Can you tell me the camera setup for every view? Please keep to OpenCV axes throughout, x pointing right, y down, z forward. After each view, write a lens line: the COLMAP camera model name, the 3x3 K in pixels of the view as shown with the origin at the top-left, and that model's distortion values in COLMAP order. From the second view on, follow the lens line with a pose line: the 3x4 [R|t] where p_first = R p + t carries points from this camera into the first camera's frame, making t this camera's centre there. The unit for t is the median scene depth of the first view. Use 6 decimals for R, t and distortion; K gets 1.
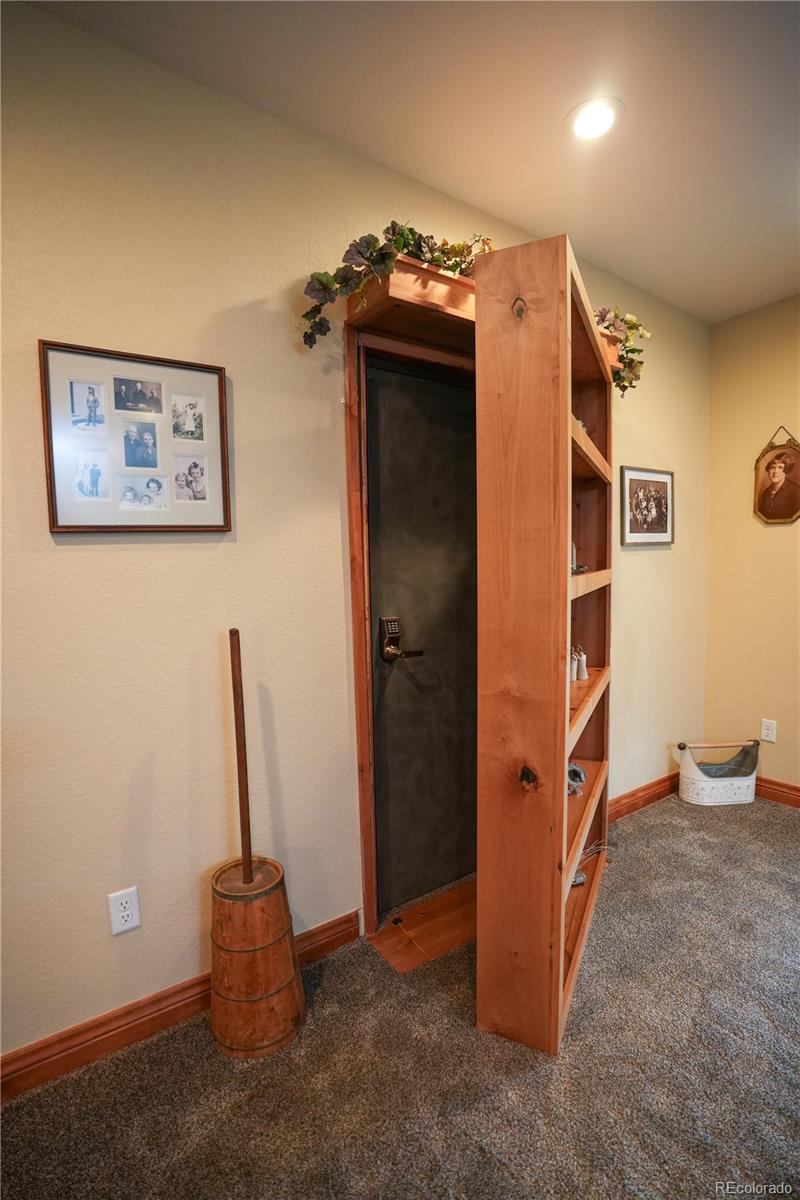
lens RADIAL K [[567.0, 0, 400.0], [0, 567.0, 600.0], [0, 0, 1]] dist [-0.023455, 0.000698]
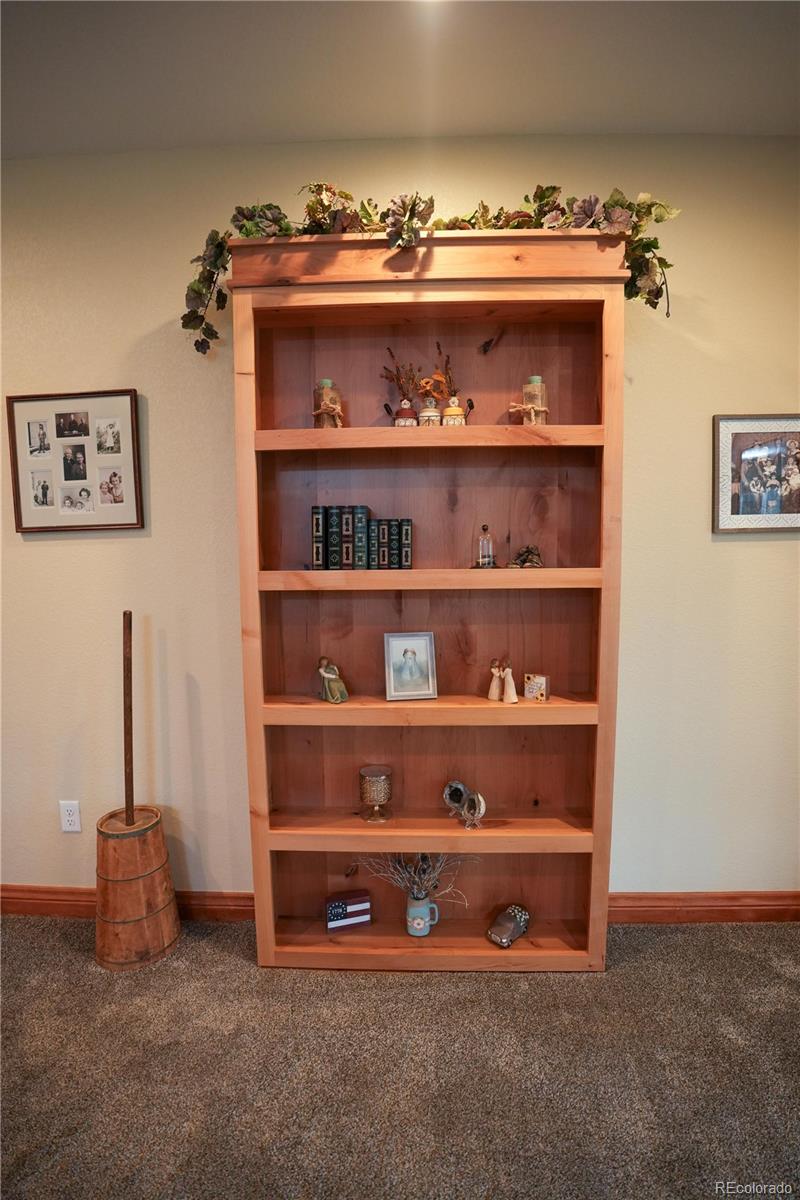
lens RADIAL K [[555.3, 0, 400.0], [0, 555.3, 600.0], [0, 0, 1]] dist [-0.050667, 0.021625]
pose [[0.796290, 0.060061, -0.601927, 0.866046], [-0.045971, 0.998190, 0.038786, -0.043726], [0.603166, -0.003213, 0.797609, 0.436550]]
